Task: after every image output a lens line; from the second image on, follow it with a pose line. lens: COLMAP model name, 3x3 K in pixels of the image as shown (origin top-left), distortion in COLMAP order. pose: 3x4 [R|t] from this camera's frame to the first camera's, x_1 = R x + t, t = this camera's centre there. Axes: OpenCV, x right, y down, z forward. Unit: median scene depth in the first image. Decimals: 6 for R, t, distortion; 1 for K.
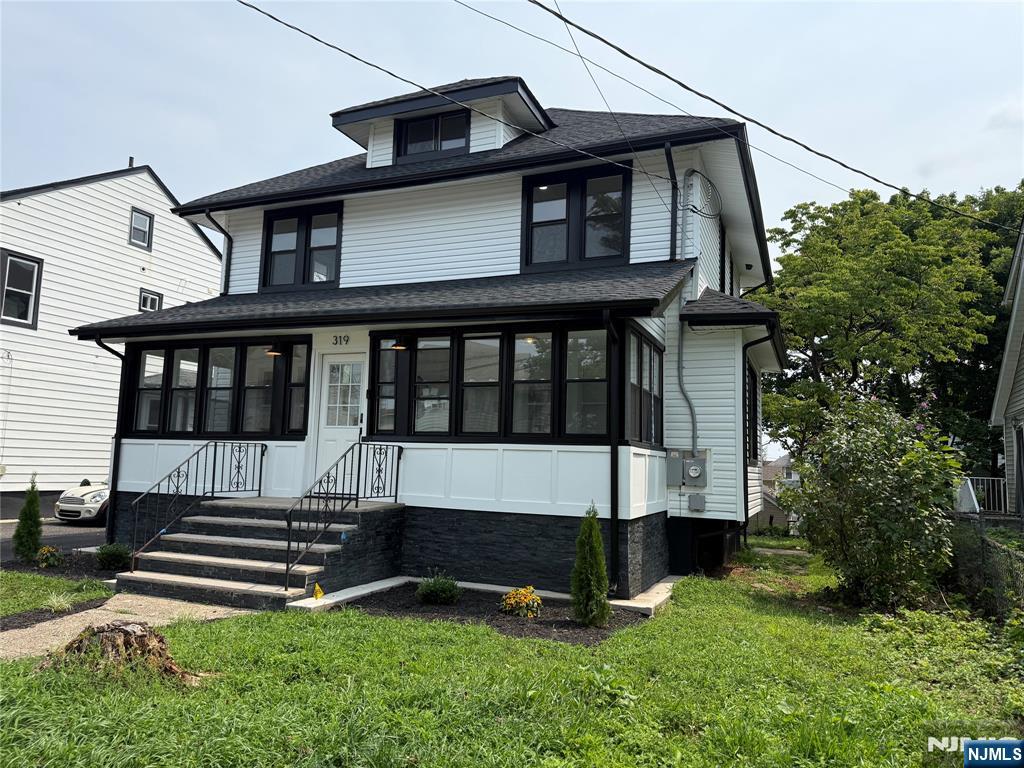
lens RADIAL K [[694.0, 0, 513.2], [0, 694.0, 416.4], [0, 0, 1]] dist [0.157460, -0.000113]
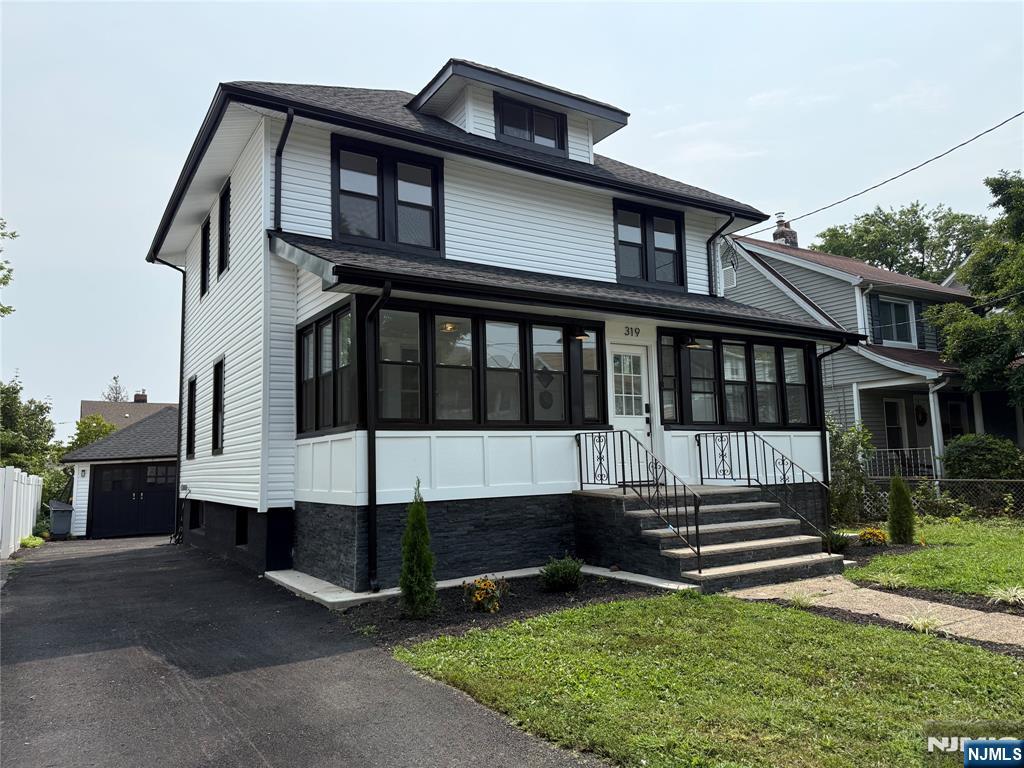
lens RADIAL K [[725.7, 0, 512.0], [0, 725.7, 384.0], [0, 0, 1]] dist [-0.001402, -0.000600]
pose [[0.570842, 0.040554, 0.820058, -1.136176], [-0.027436, 0.999164, -0.030313, 0.004898], [-0.820601, -0.005195, 0.571477, 0.502432]]
